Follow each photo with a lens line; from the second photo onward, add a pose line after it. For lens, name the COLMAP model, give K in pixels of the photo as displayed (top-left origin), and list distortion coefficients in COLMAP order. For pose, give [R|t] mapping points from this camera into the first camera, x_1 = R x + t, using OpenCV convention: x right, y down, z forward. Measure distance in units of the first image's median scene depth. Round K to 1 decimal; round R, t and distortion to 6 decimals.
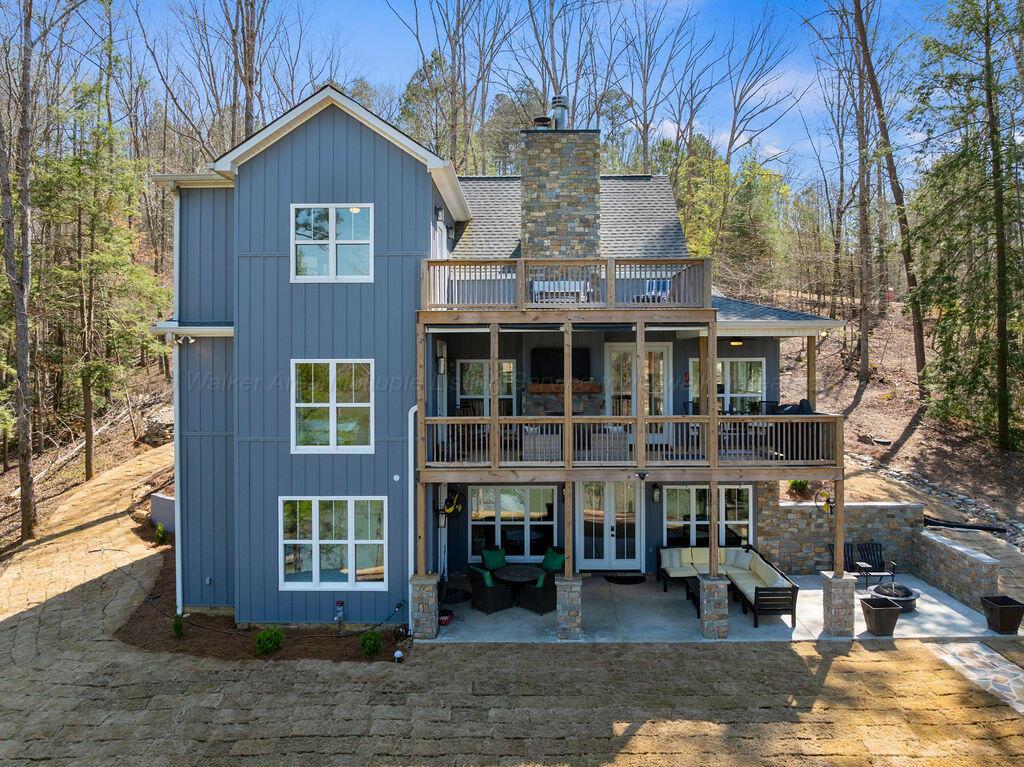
lens RADIAL K [[724.0, 0, 511.9], [0, 724.0, 358.4], [0, 0, 1]] dist [-0.038331, 0.000083]
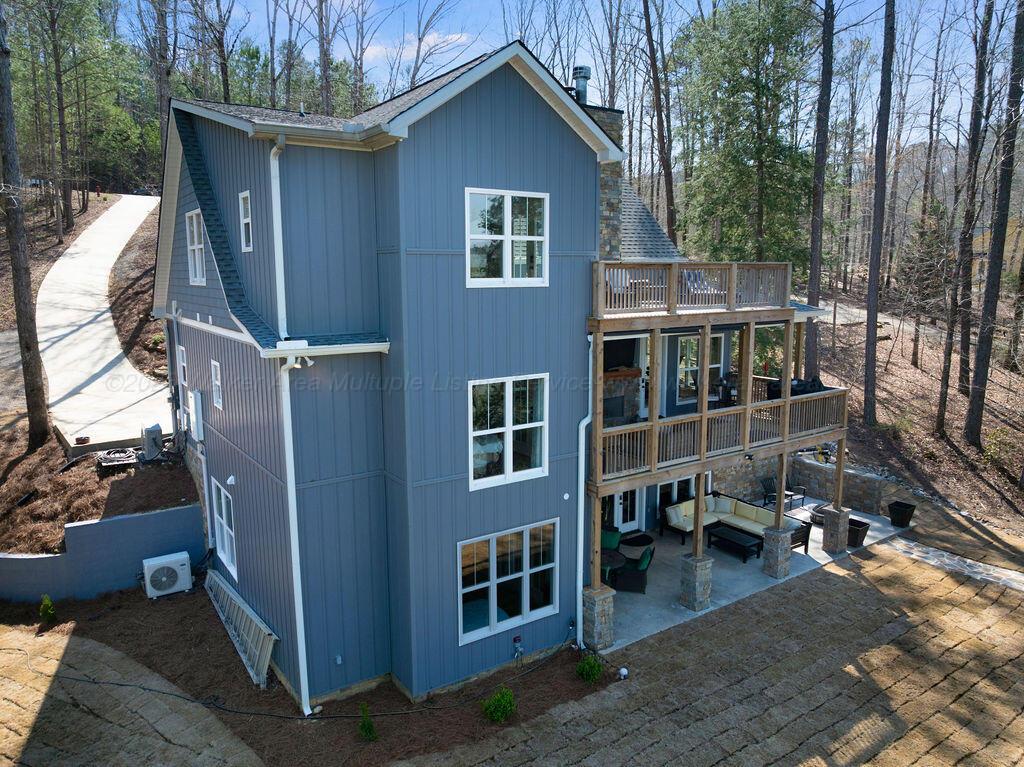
lens RADIAL K [[720.9, 0, 517.3], [0, 720.9, 383.5], [0, 0, 1]] dist [-0.033016, 0.000023]
pose [[0.816092, -0.088089, 0.571170, -0.733935], [-0.002957, 0.987666, 0.156549, -0.125965], [-0.577915, -0.129448, 0.805765, 0.301980]]
